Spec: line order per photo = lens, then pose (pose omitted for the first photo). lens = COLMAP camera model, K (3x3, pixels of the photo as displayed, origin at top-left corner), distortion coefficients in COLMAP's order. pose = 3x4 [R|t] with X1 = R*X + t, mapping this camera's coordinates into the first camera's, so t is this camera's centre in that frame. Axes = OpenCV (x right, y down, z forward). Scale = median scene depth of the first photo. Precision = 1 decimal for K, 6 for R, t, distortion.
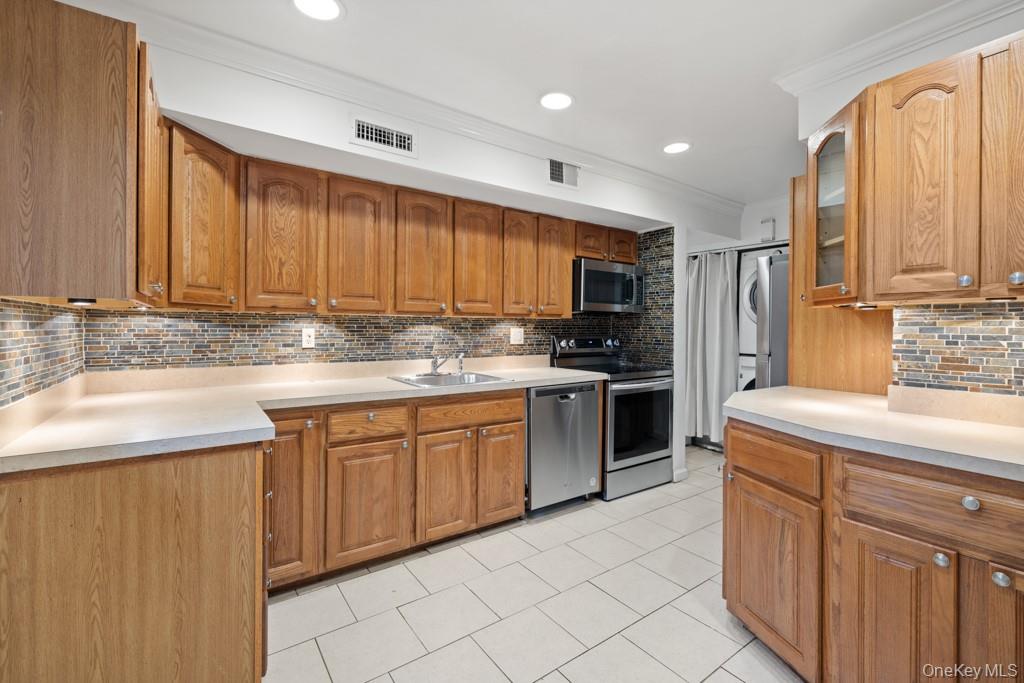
lens RADIAL K [[436.2, 0, 497.8], [0, 436.2, 327.8], [0, 0, 1]] dist [-0.002689, 0.000971]
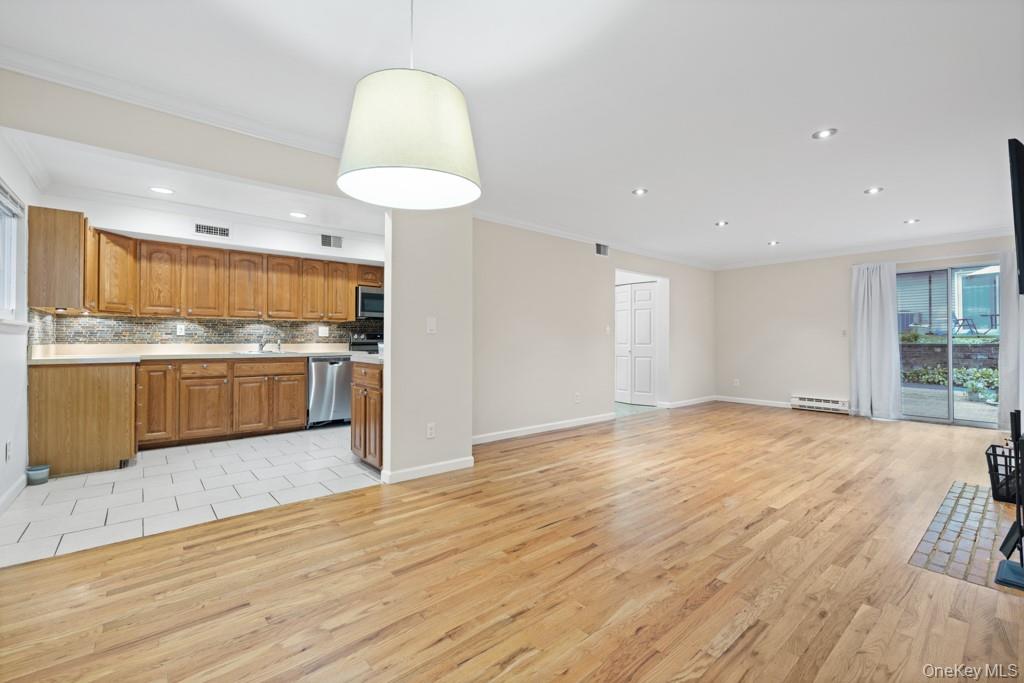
lens RADIAL K [[436.2, 0, 504.5], [0, 436.2, 336.3], [0, 0, 1]] dist [-0.002689, 0.000971]
pose [[0.996467, -0.005014, 0.083839, 0.870608], [0.005906, 0.999929, -0.010393, 0.085199], [-0.083781, 0.010851, 0.996425, -1.075412]]
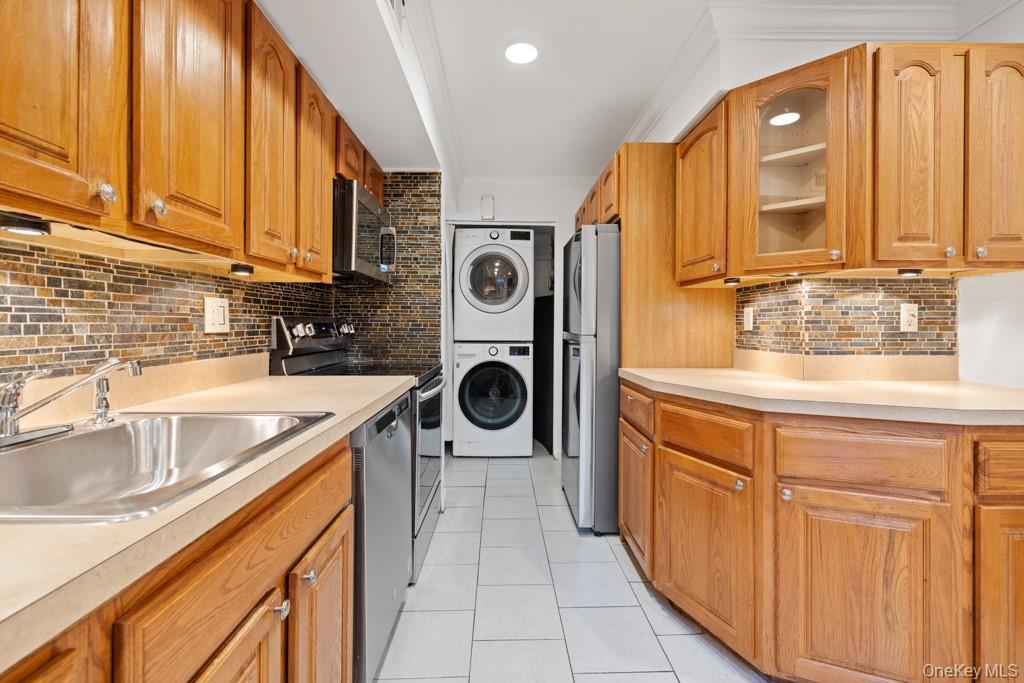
lens RADIAL K [[440.1, 0, 506.7], [0, 440.1, 325.9], [0, 0, 1]] dist [0.000630, 0.000059]
pose [[0.547240, -0.005798, 0.836956, -0.252111], [-0.000797, 0.999972, 0.007449, 0.039018], [-0.836976, -0.004743, 0.547220, 0.722209]]
